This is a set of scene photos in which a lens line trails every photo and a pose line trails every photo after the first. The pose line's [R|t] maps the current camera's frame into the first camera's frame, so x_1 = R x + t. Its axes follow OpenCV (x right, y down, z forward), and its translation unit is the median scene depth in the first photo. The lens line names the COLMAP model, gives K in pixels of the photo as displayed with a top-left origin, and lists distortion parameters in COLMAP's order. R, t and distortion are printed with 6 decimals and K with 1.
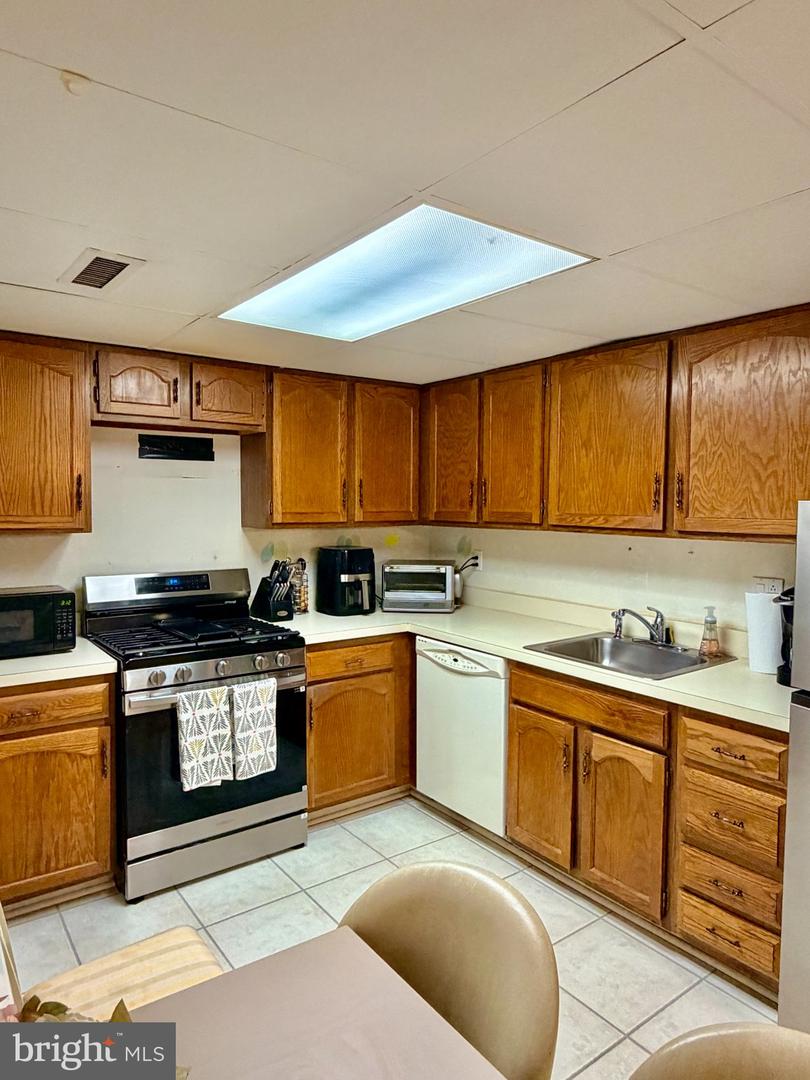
lens RADIAL K [[694.8, 0, 405.8], [0, 694.8, 535.9], [0, 0, 1]] dist [-0.001647, 0.004736]
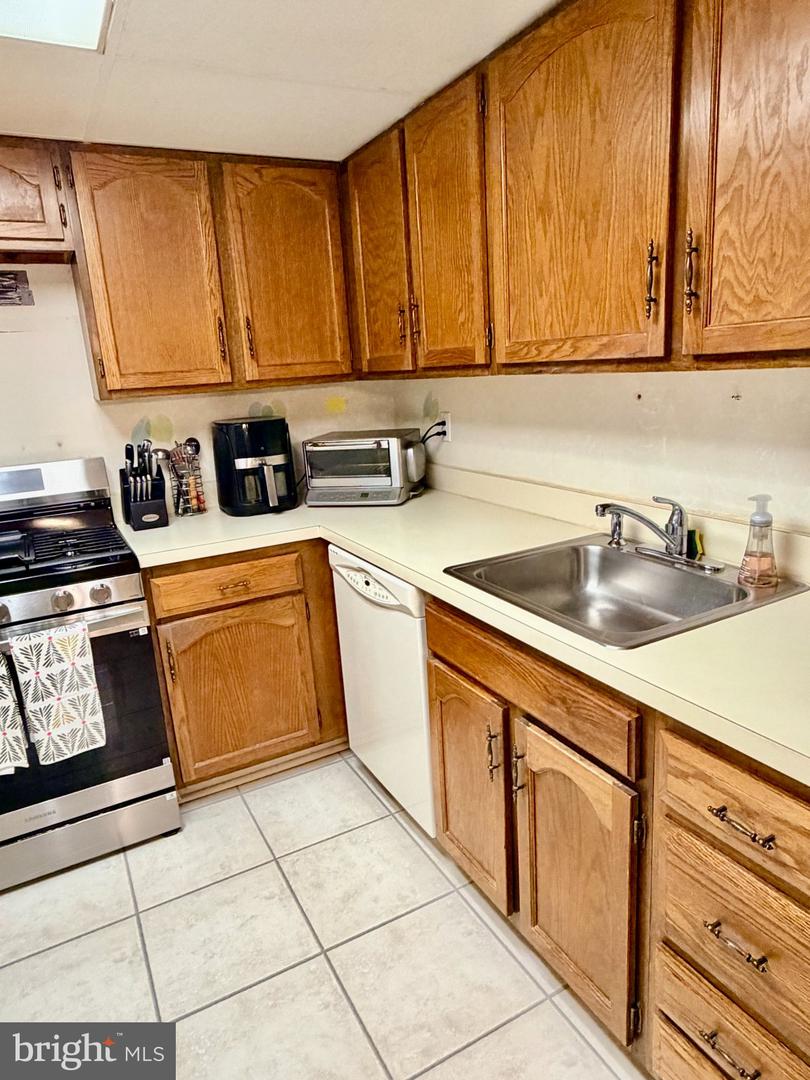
lens RADIAL K [[694.8, 0, 408.3], [0, 694.8, 536.0], [0, 0, 1]] dist [-0.001647, 0.004736]
pose [[0.987431, -0.031228, -0.154936, 0.243127], [0.060430, 0.980399, 0.187528, 0.013843], [0.146043, -0.194533, 0.969963, 0.416082]]
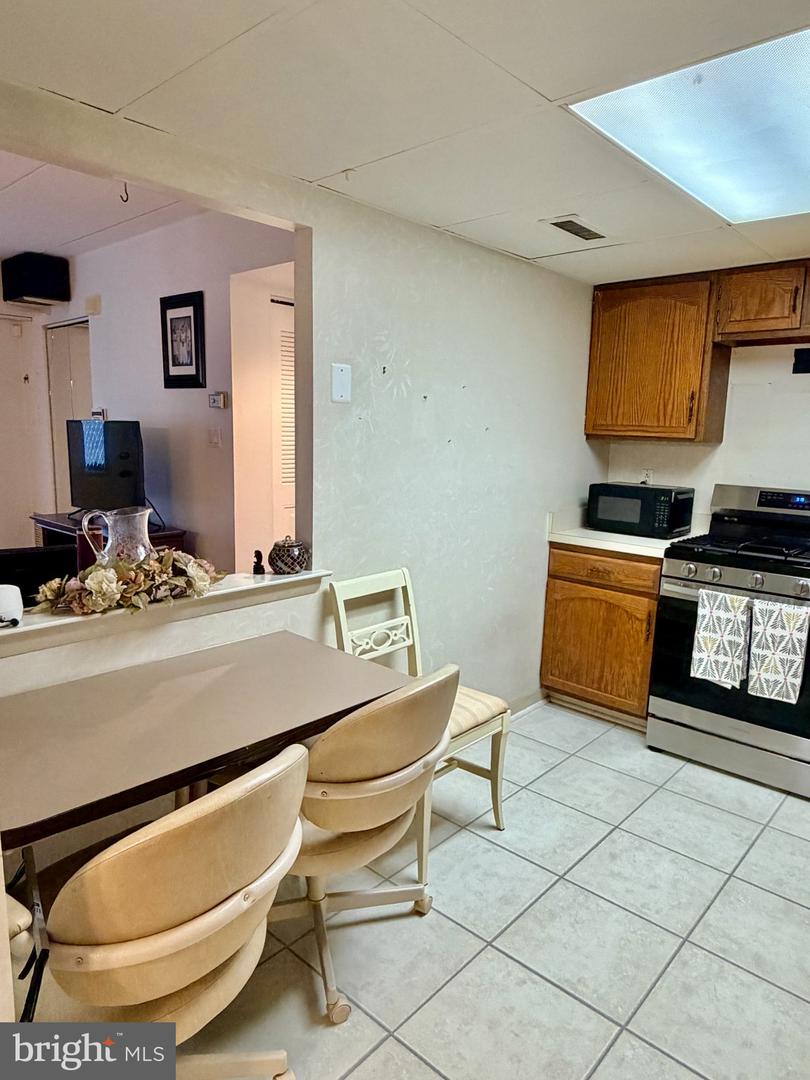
lens RADIAL K [[694.8, 0, 410.9], [0, 694.8, 537.6], [0, 0, 1]] dist [-0.001647, 0.004736]
pose [[0.197348, 0.150882, -0.968653, 0.600082], [-0.073138, 0.987597, 0.138932, 0.026600], [0.977602, 0.043427, 0.205935, 0.308755]]
